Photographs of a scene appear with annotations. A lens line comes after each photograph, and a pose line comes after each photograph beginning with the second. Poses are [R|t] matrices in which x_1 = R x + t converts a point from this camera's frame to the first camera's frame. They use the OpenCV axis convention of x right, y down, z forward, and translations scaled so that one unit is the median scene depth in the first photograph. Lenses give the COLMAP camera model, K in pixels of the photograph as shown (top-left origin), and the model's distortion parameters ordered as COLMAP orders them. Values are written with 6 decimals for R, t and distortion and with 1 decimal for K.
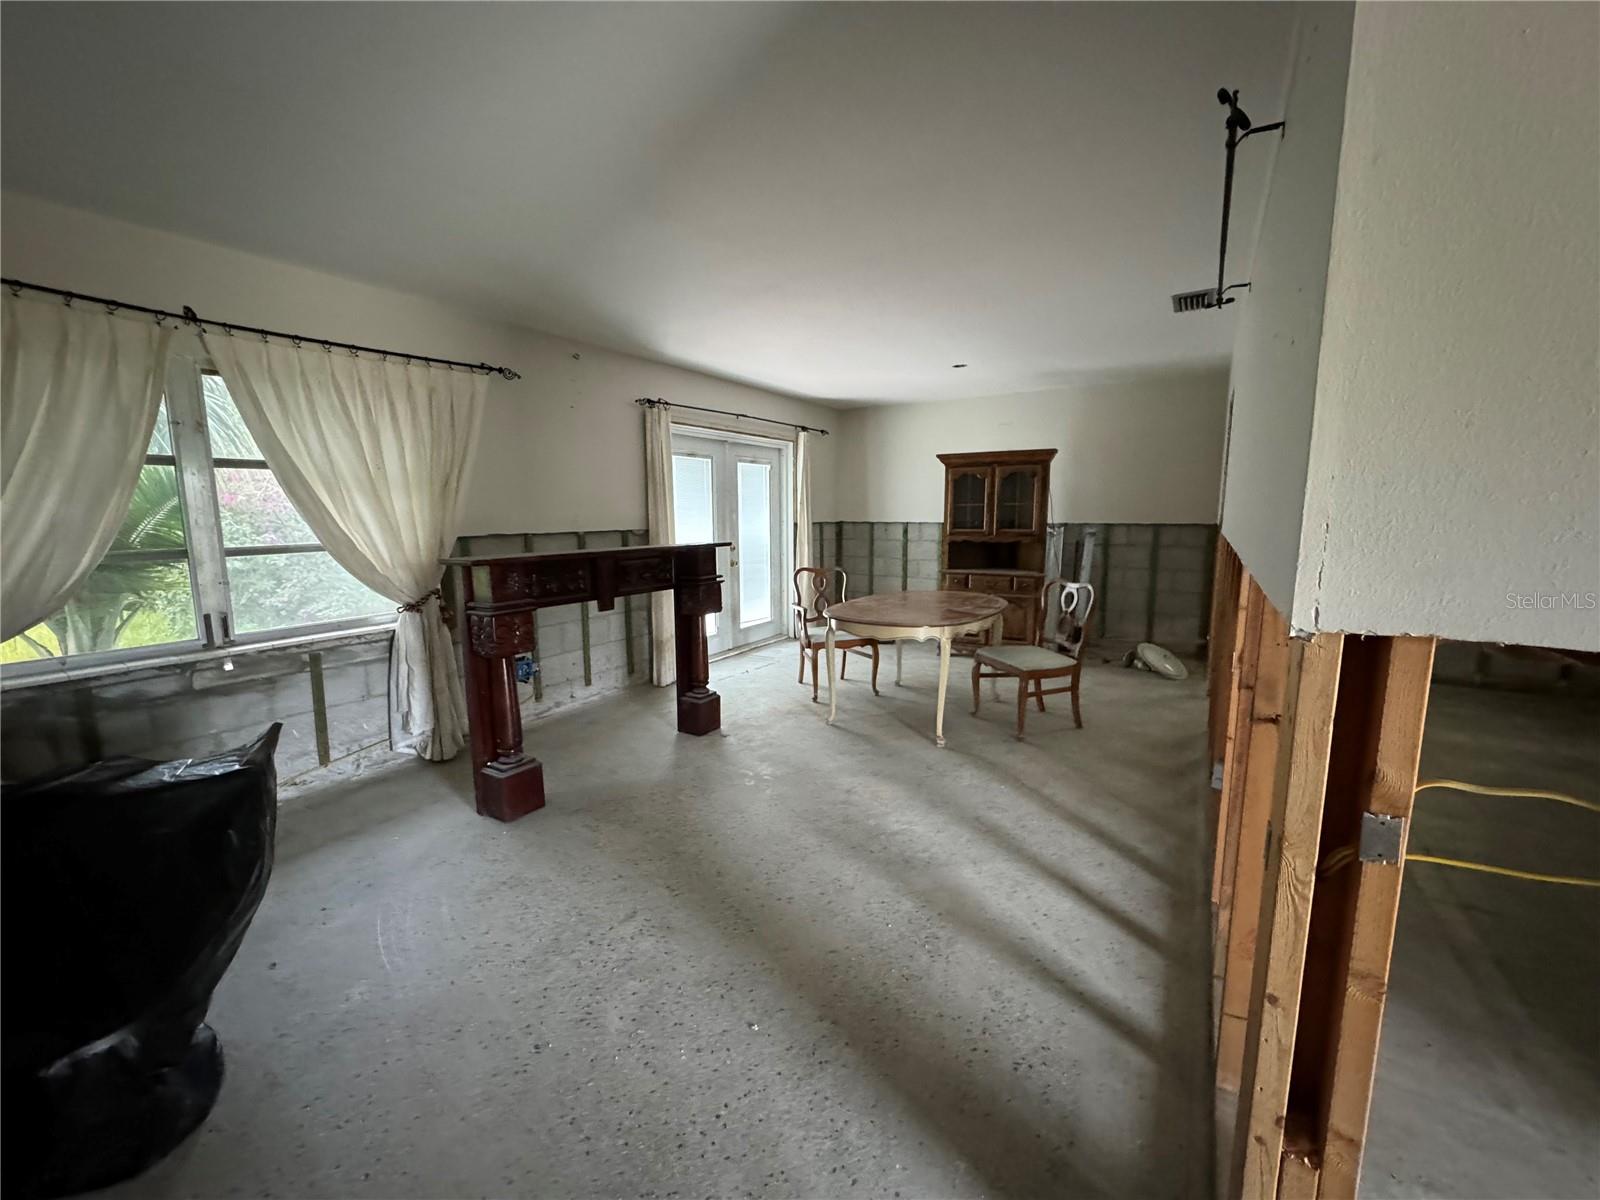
lens RADIAL K [[636.8, 0, 797.9], [0, 636.8, 603.5], [0, 0, 1]] dist [-0.002914, 0.000814]
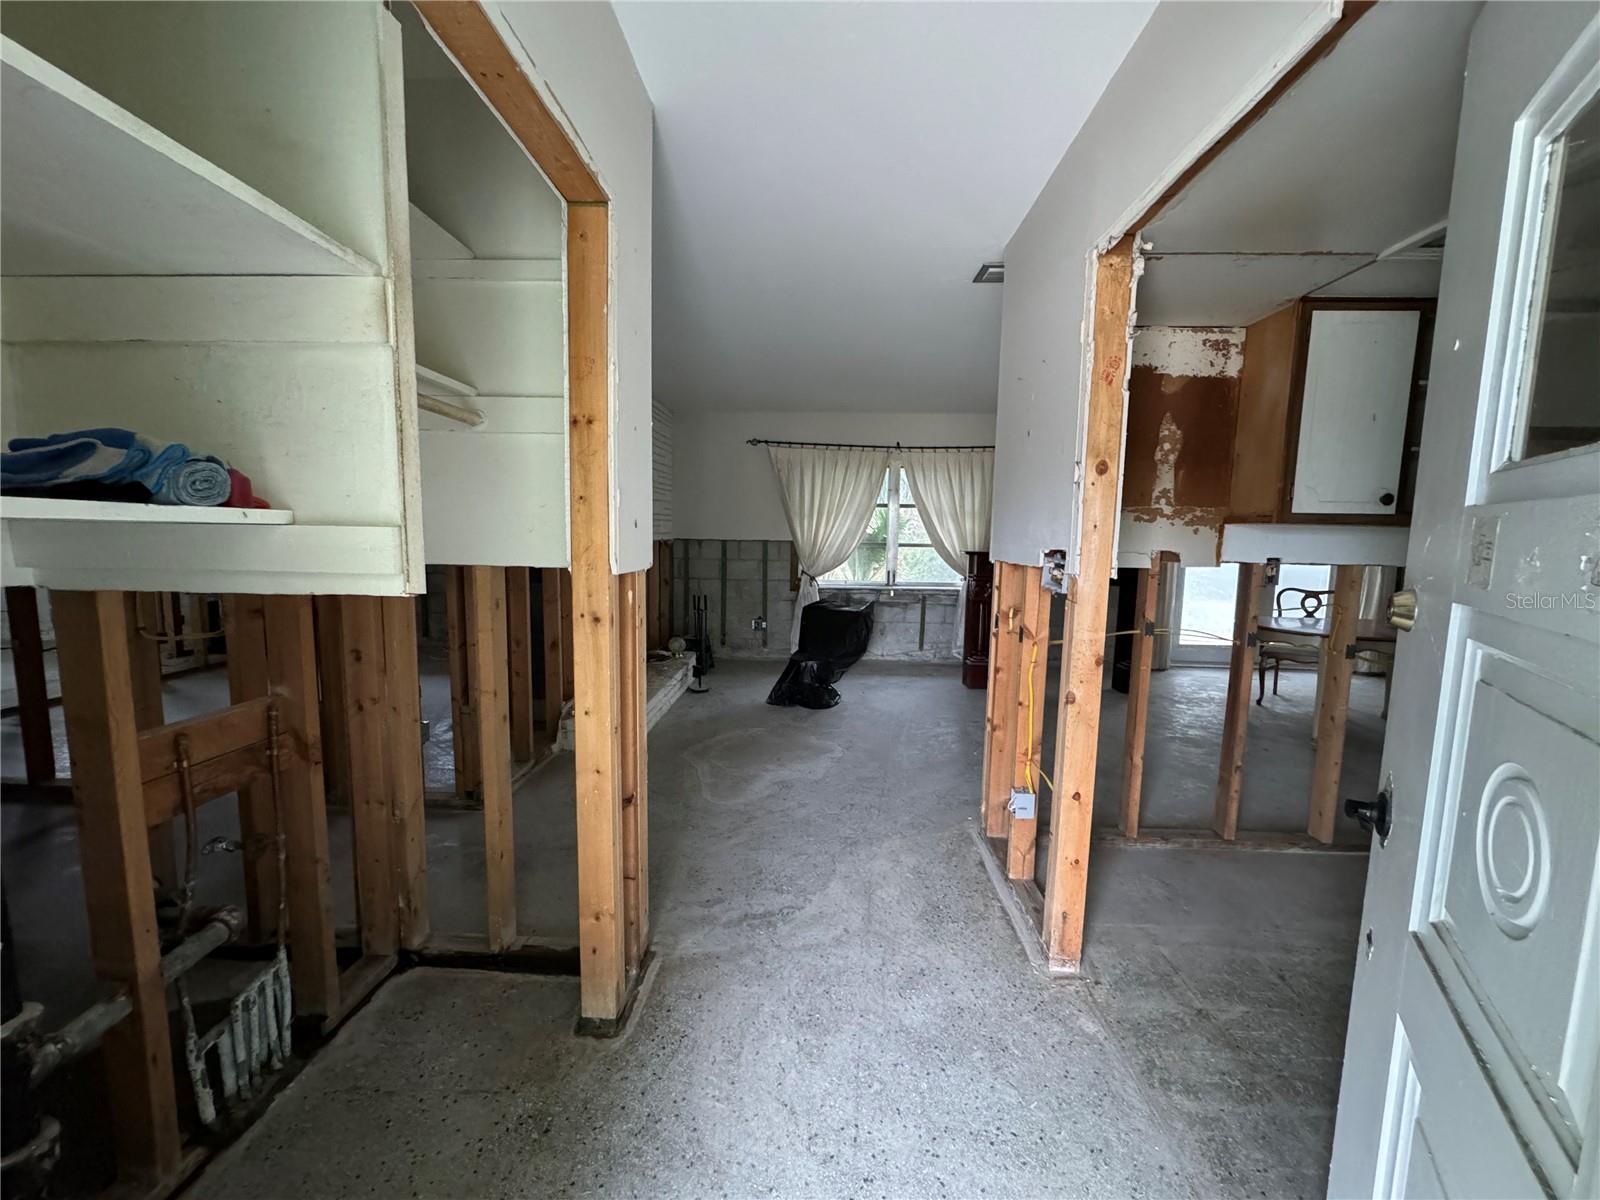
lens RADIAL K [[636.8, 0, 802.3], [0, 636.8, 601.0], [0, 0, 1]] dist [-0.002914, 0.000814]
pose [[0.503242, 0.113306, -0.856685, 0.923310], [-0.146543, 0.988198, 0.044616, 0.069768], [0.851630, 0.103089, 0.513906, -0.455422]]
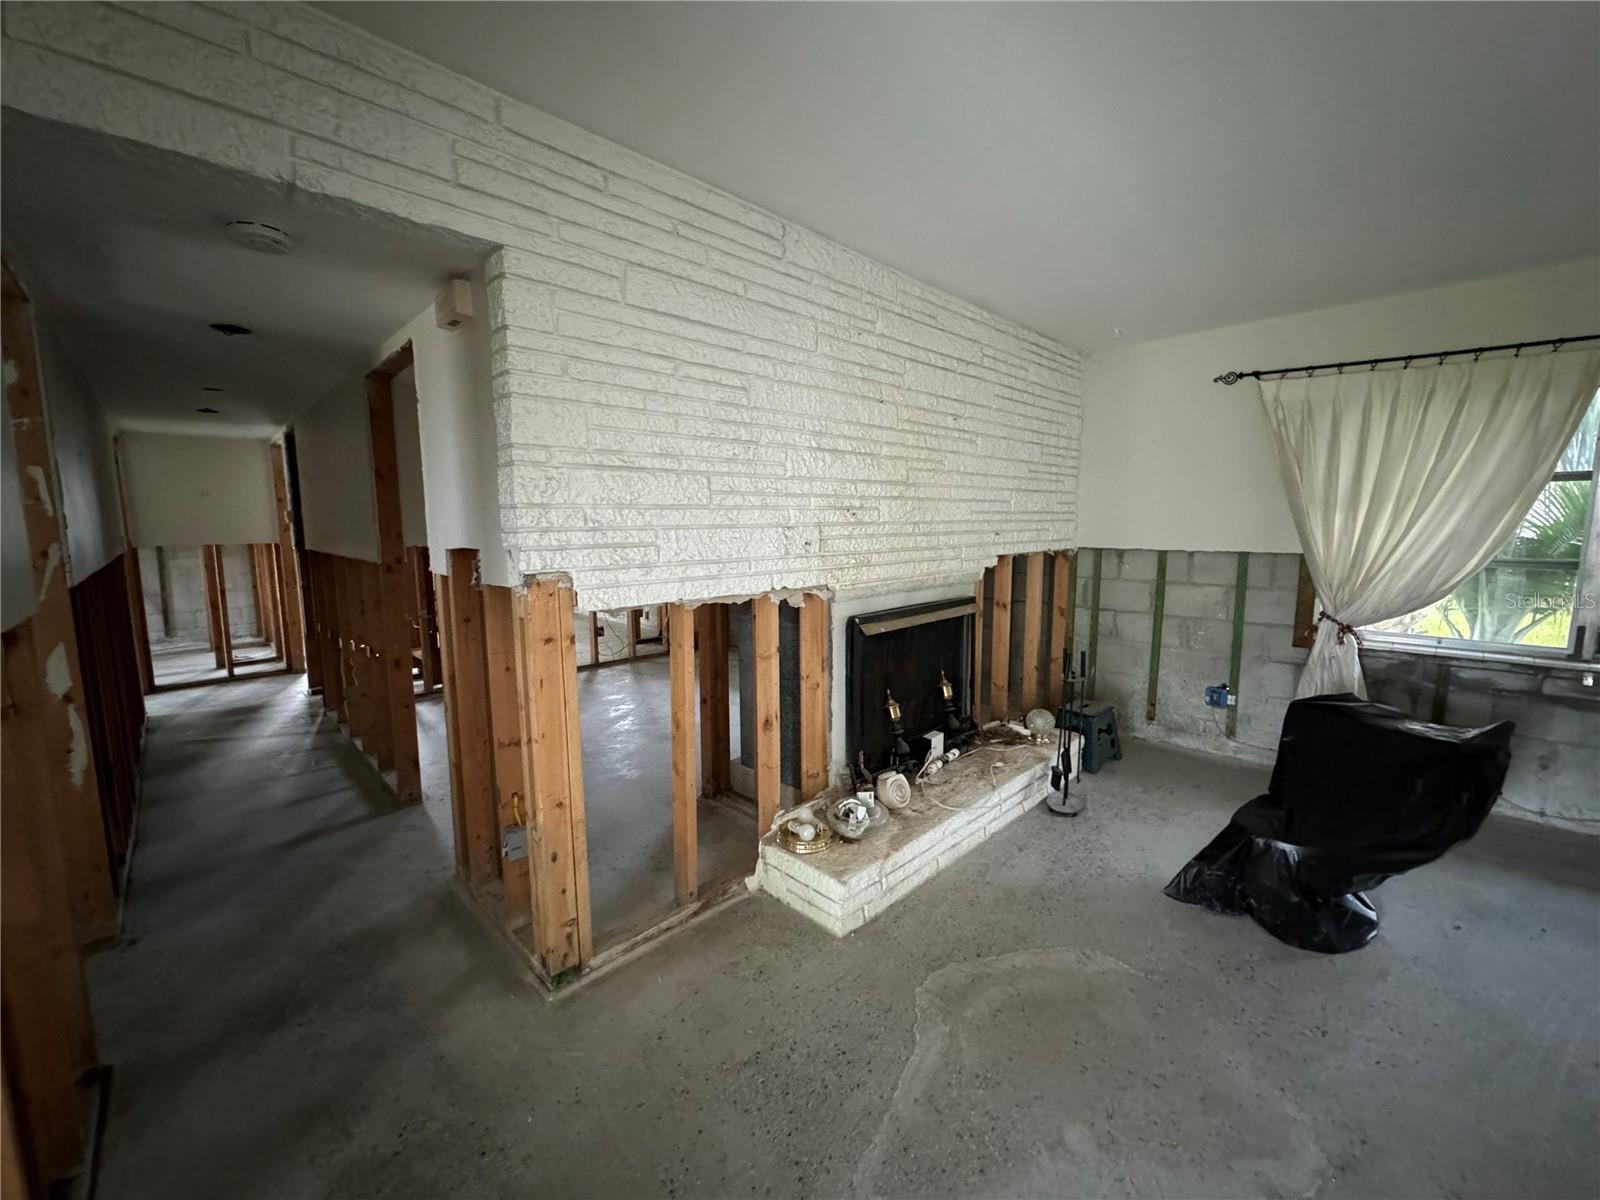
lens RADIAL K [[636.8, 0, 797.2], [0, 636.8, 600.5], [0, 0, 1]] dist [-0.002914, 0.000814]
pose [[-0.226809, 0.130233, -0.965193, 0.321211], [-0.135916, 0.977090, 0.163777, -0.018552], [0.964409, 0.168332, -0.203912, -0.000278]]
